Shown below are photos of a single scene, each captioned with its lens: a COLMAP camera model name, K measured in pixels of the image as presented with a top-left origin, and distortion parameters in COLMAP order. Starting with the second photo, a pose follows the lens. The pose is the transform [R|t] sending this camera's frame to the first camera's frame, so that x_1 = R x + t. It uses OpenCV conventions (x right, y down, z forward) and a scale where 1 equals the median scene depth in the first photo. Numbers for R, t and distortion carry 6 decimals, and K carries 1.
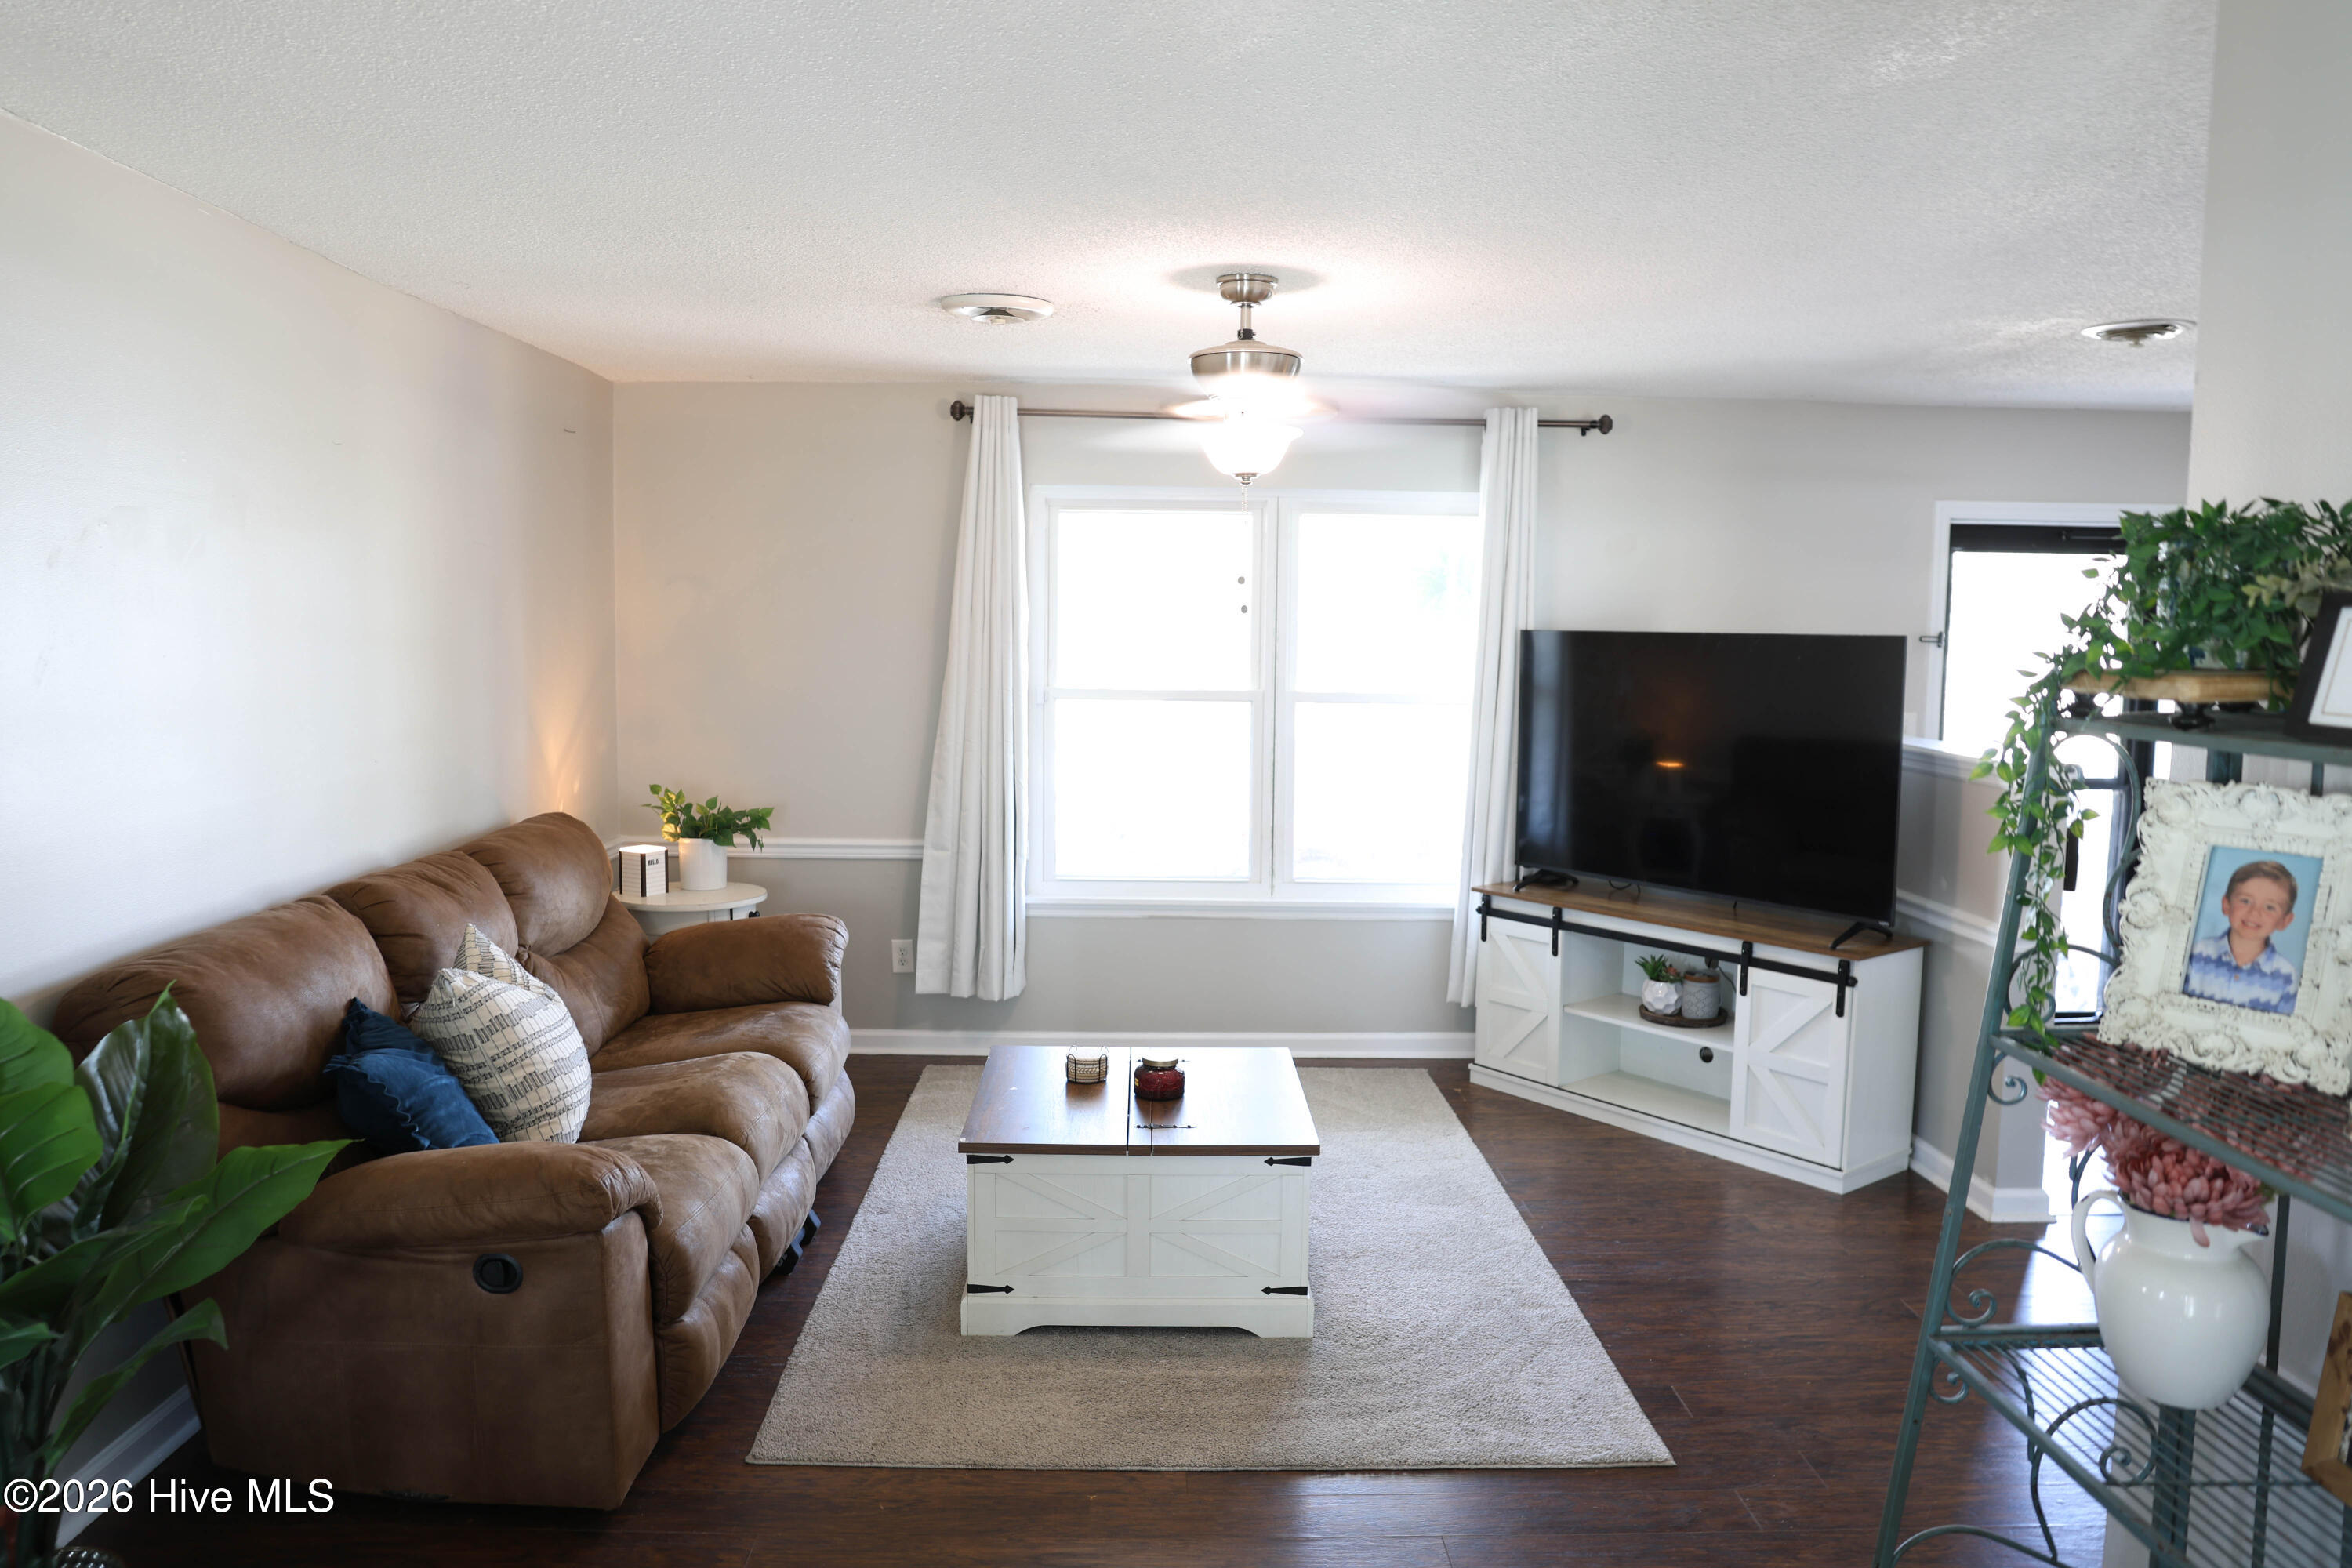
lens RADIAL K [[1605.0, 0, 1170.5], [0, 1605.0, 766.8], [0, 0, 1]] dist [-0.109587, 0.078480]
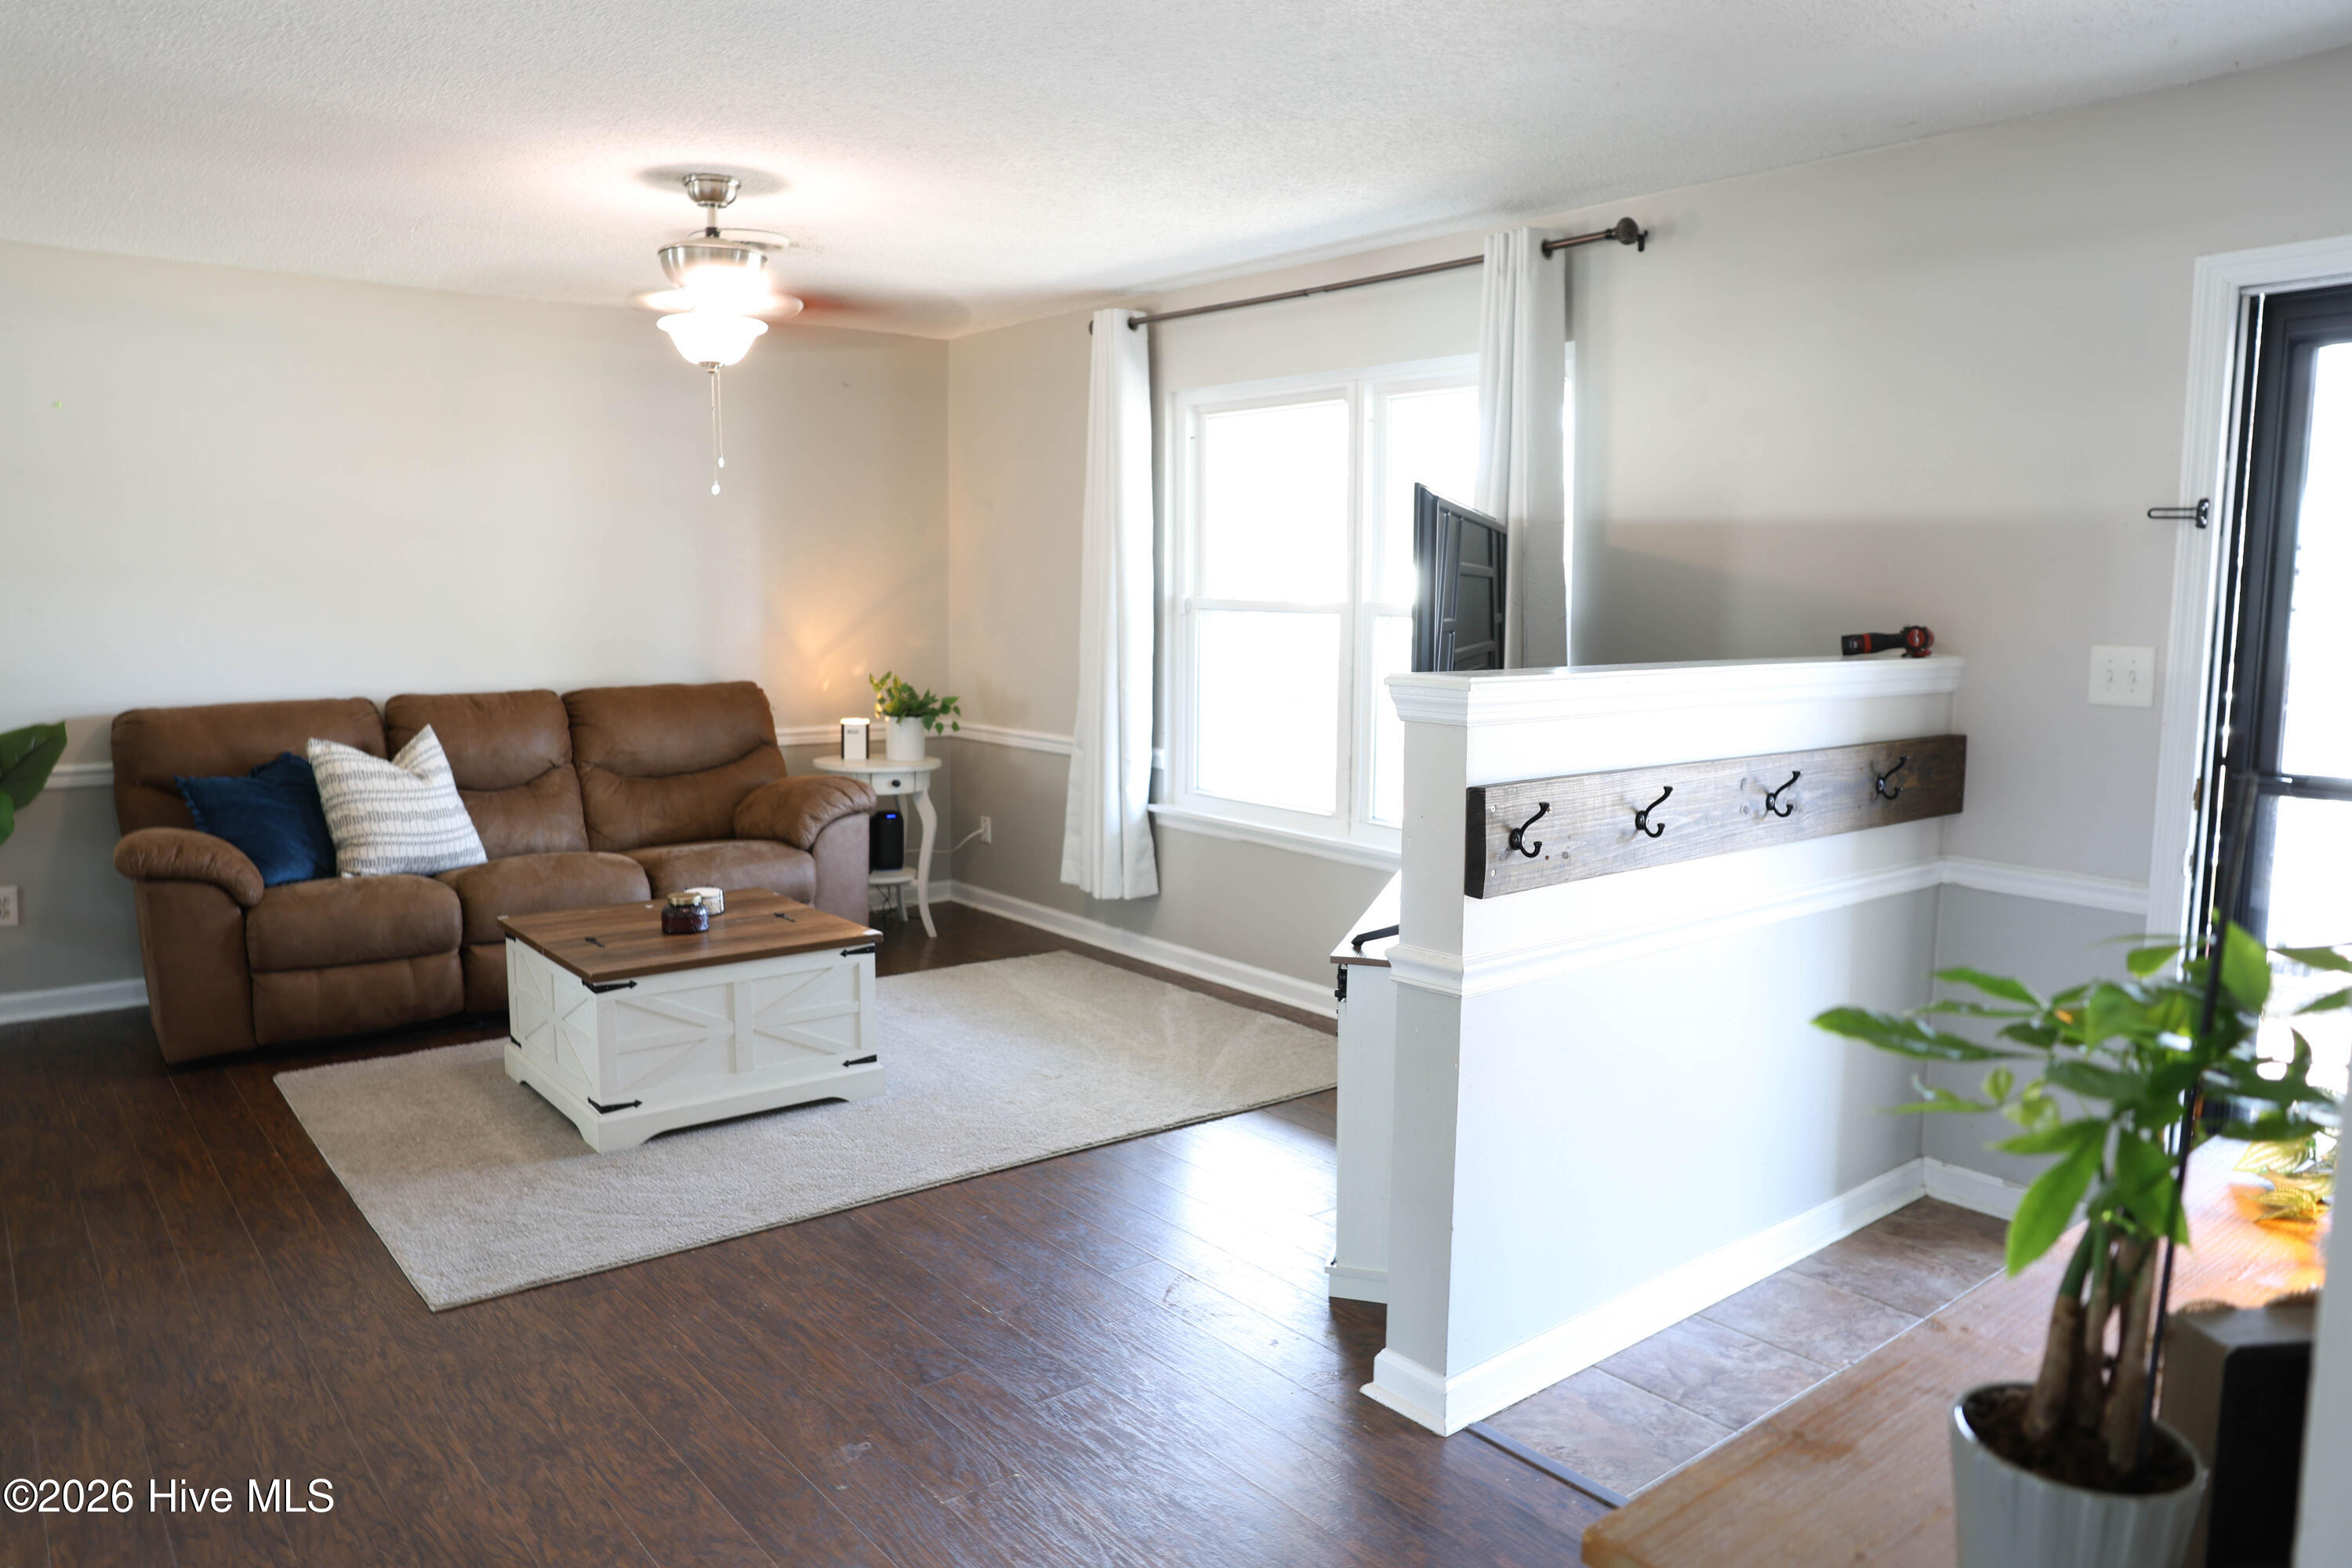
lens RADIAL K [[1605.0, 0, 1166.9], [0, 1605.0, 774.8], [0, 0, 1]] dist [-0.109587, 0.078480]
pose [[0.606940, 0.089037, -0.789744, 0.915765], [-0.075730, 0.995662, 0.054053, 0.009263], [0.791131, 0.027000, 0.611050, 0.503407]]
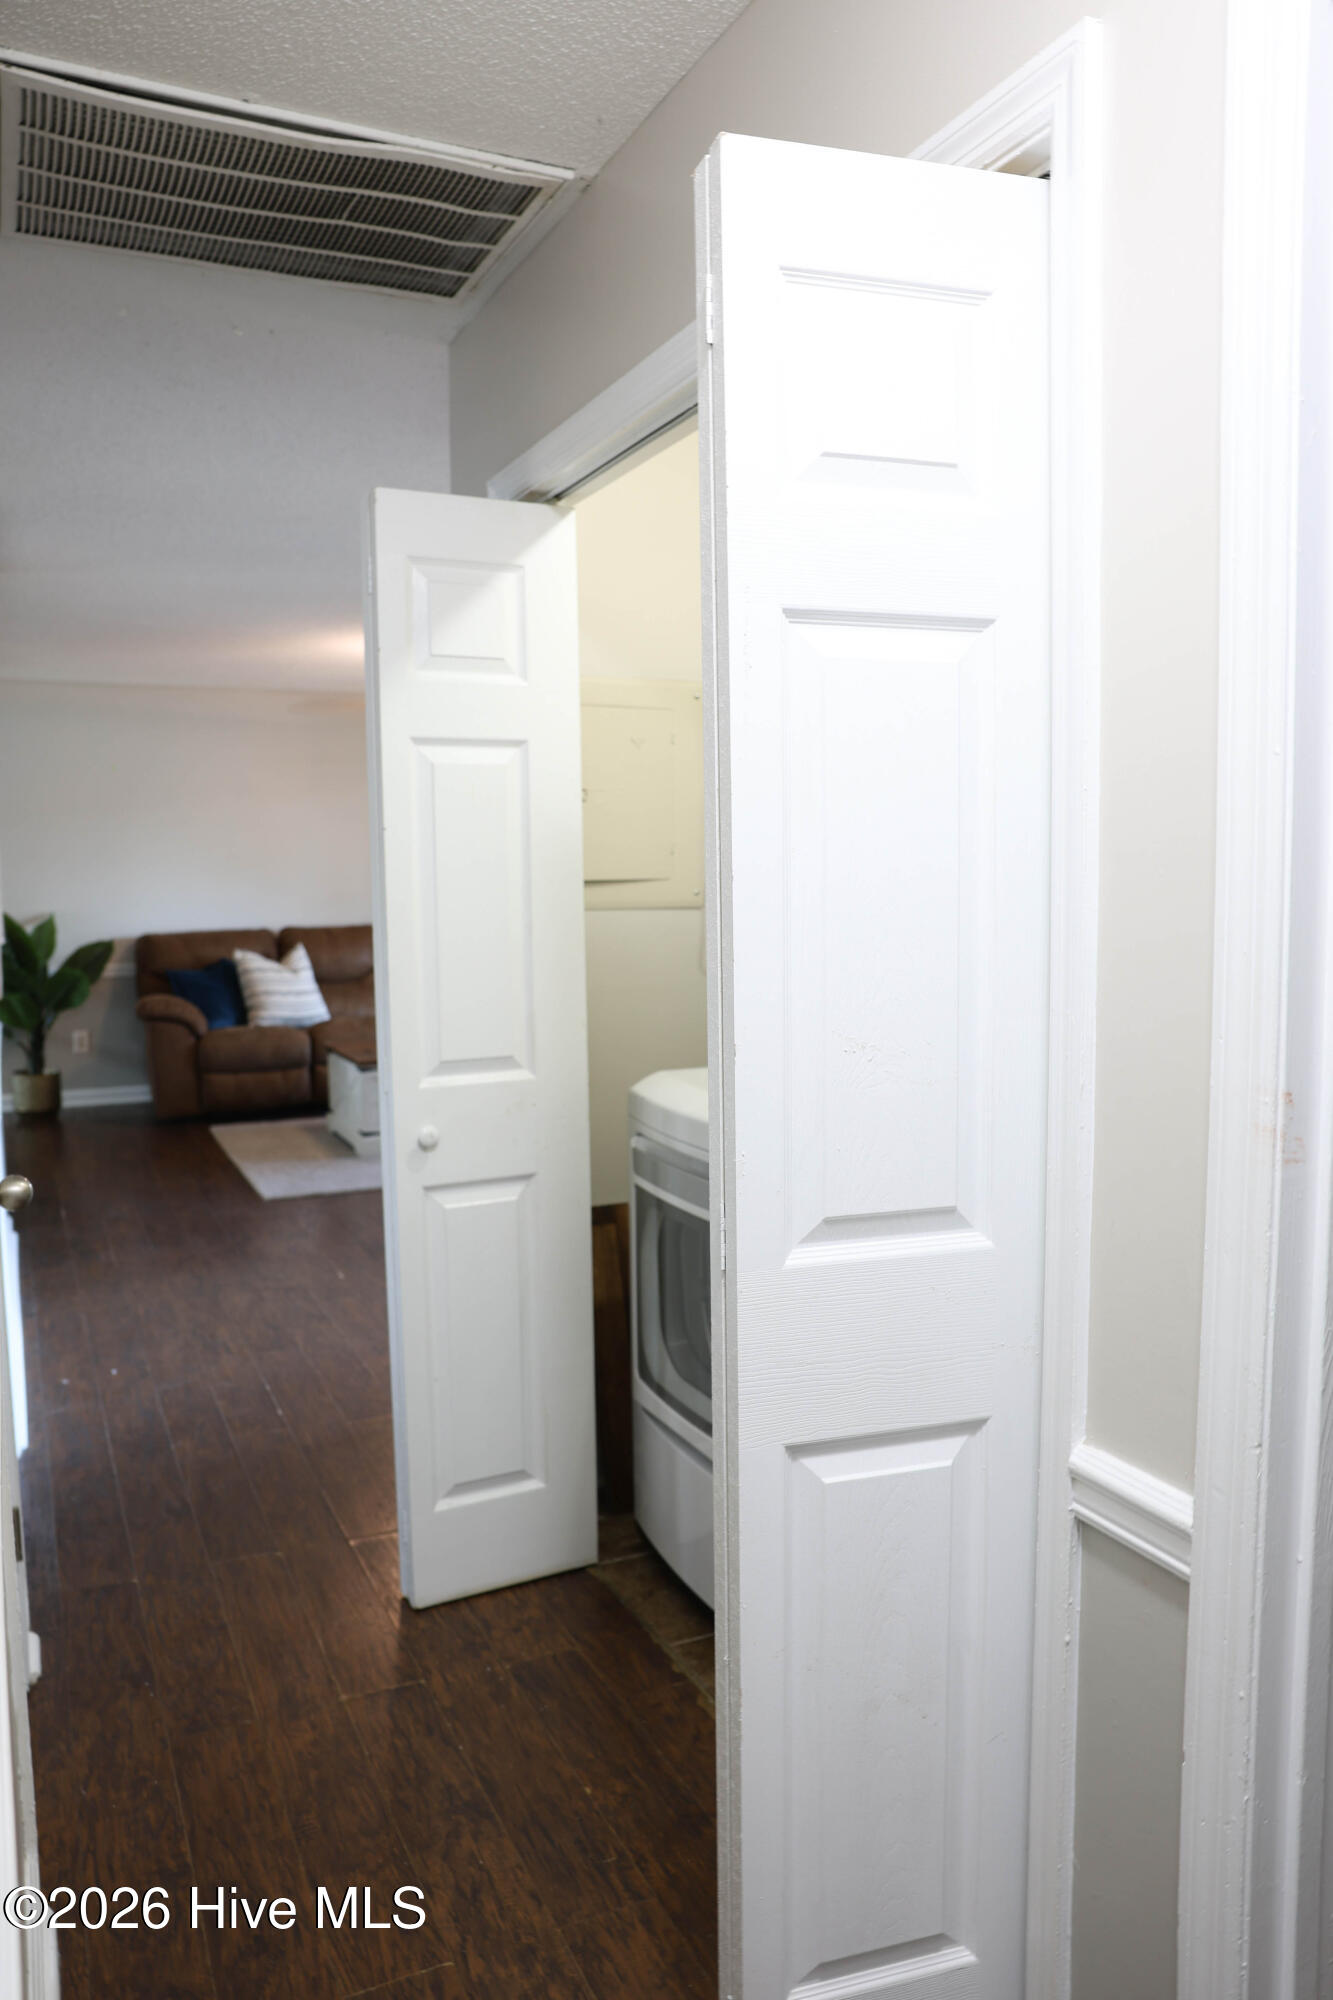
lens RADIAL K [[1364.8, 0, 667.9], [0, 1364.8, 1003.2], [0, 0, 1]] dist [-0.109587, 0.078480]
pose [[0.416921, 0.078233, -0.905570, 1.465120], [-0.074756, 0.995865, 0.051617, 0.028438], [0.905863, 0.046177, 0.421046, 0.477500]]
